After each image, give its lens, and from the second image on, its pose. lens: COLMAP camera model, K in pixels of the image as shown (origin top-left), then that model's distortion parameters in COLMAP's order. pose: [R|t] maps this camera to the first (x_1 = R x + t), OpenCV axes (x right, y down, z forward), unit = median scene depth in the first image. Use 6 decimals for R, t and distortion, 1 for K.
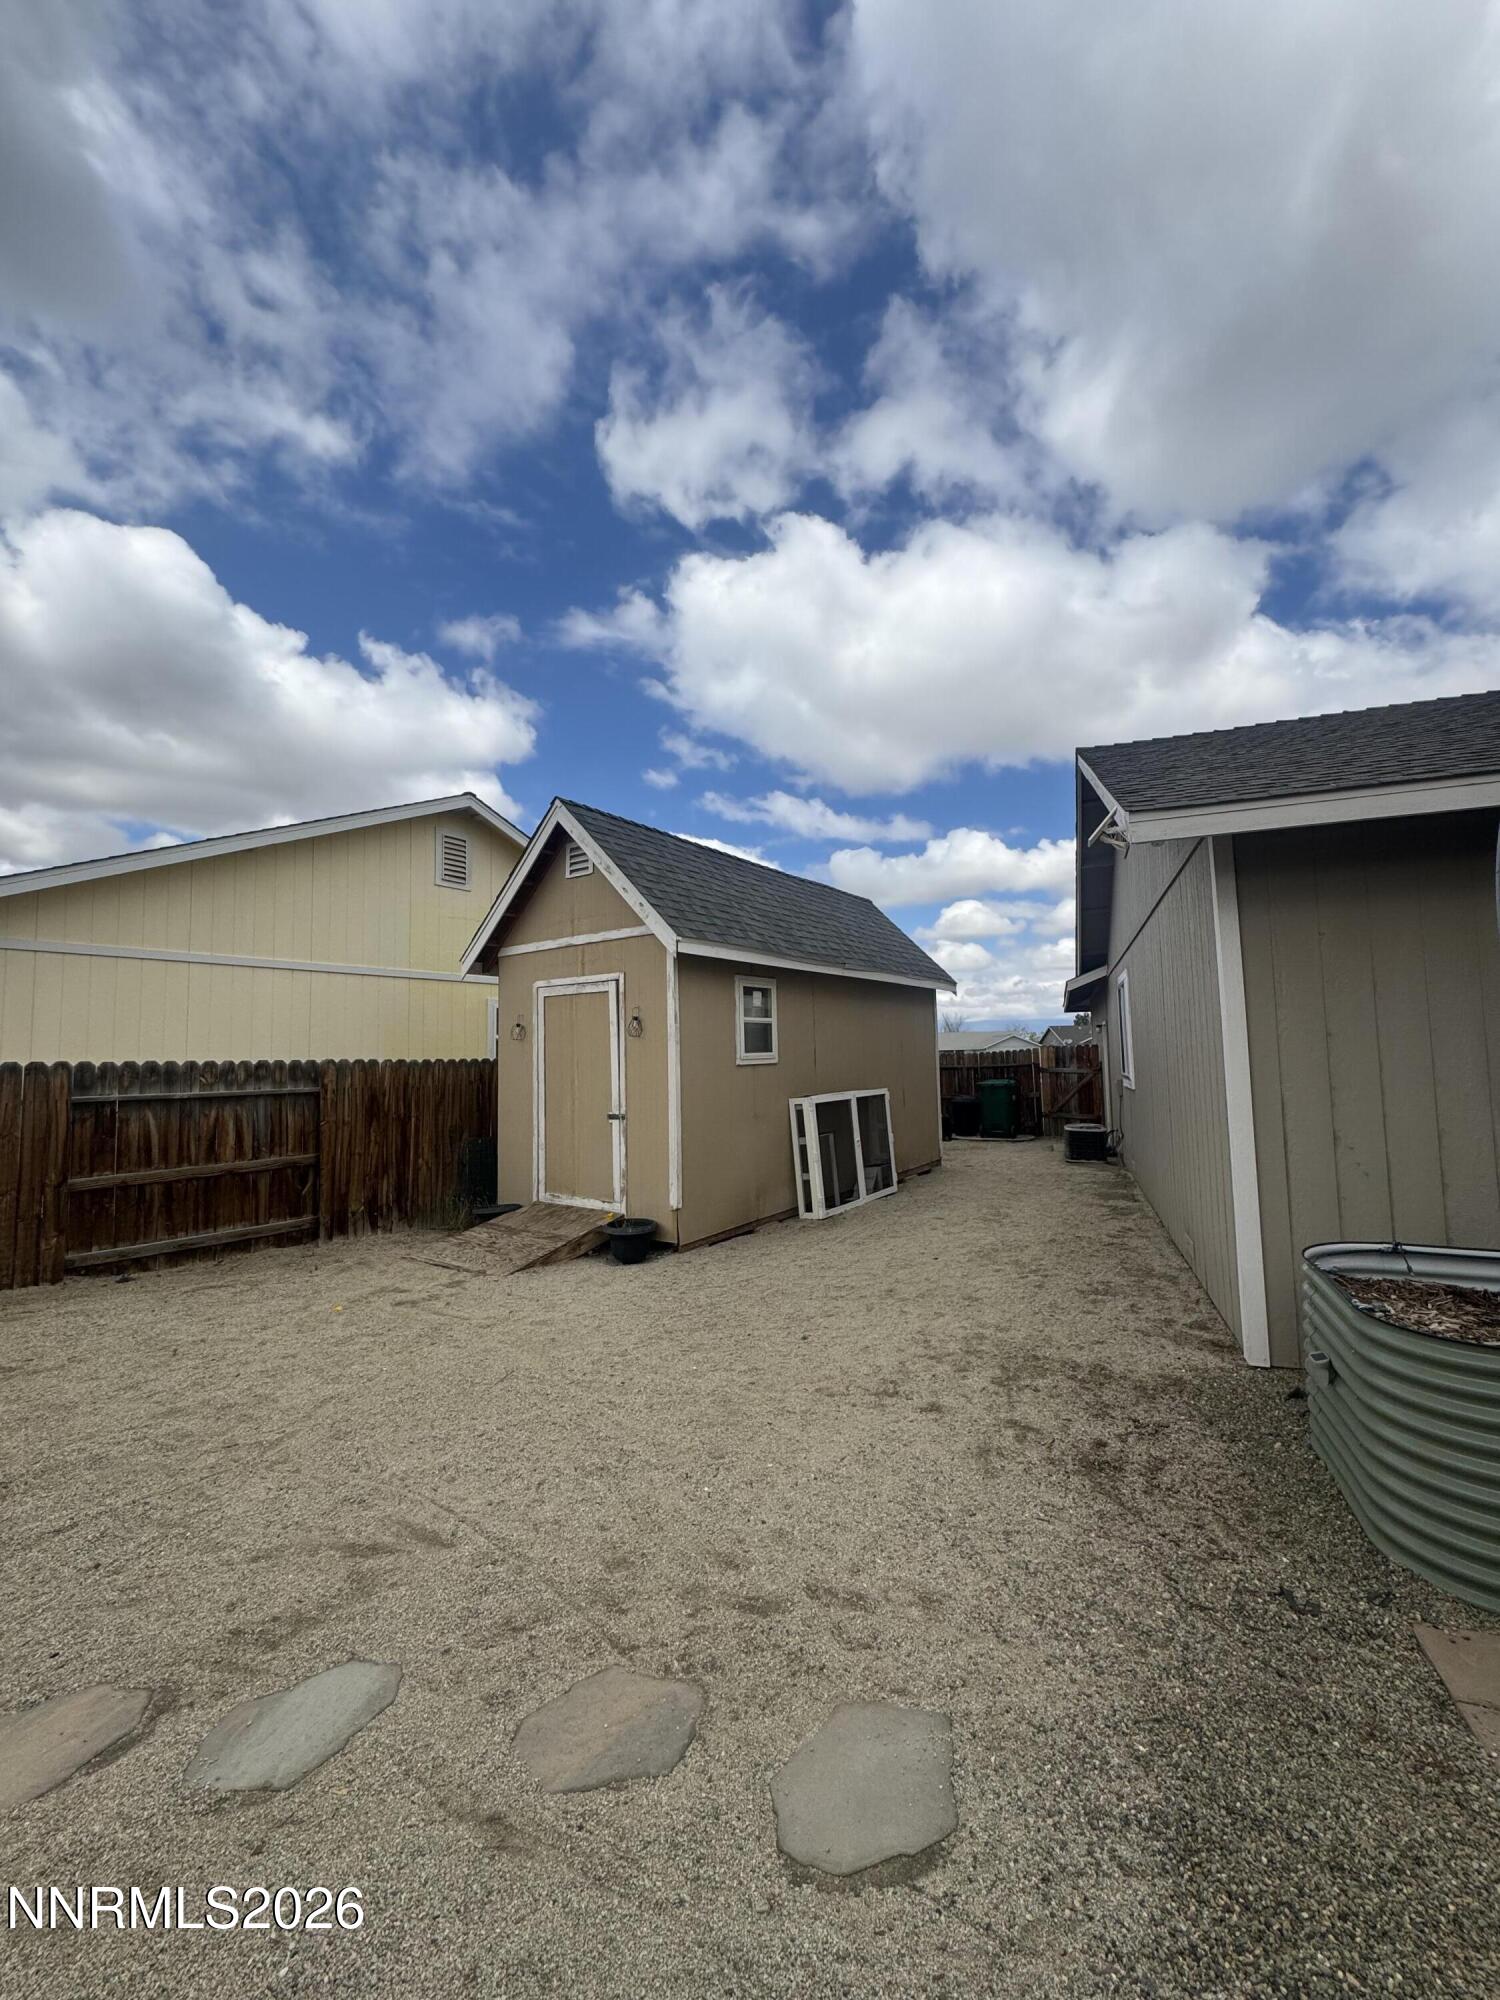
lens RADIAL K [[789.4, 0, 757.7], [0, 789.4, 994.1], [0, 0, 1]] dist [0.002203, 0.000271]
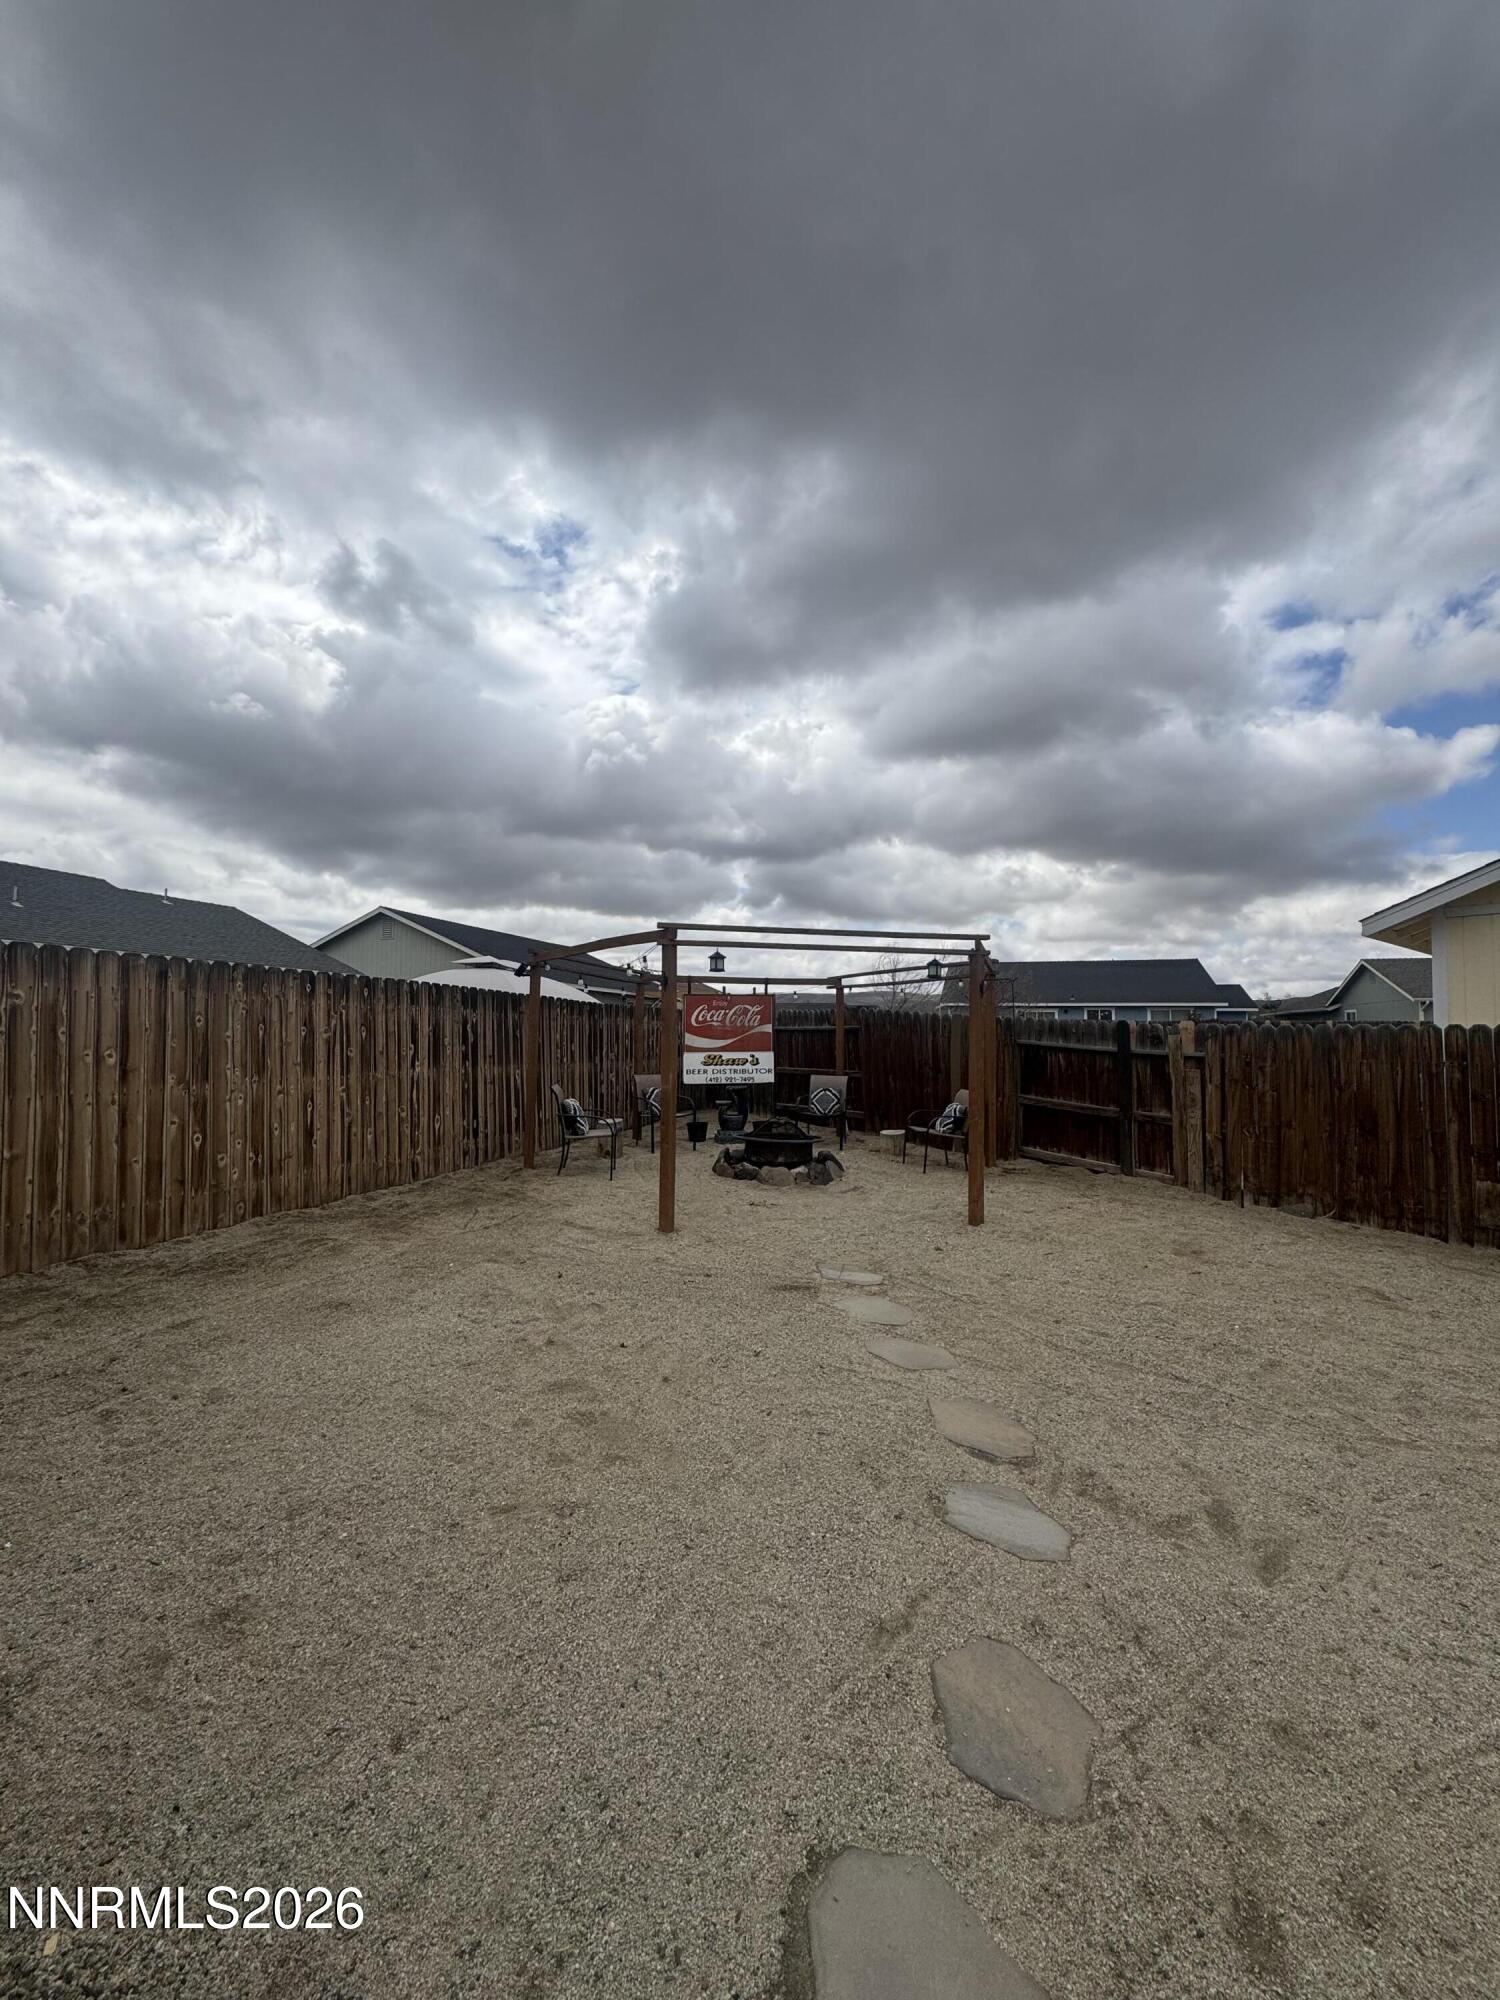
lens RADIAL K [[789.4, 0, 757.7], [0, 789.4, 994.1], [0, 0, 1]] dist [0.002203, 0.000271]
pose [[-0.248363, -0.035406, -0.968020, 0.821403], [0.074922, 0.995636, -0.055639, 0.092445], [0.965765, -0.086345, -0.244626, 0.995153]]
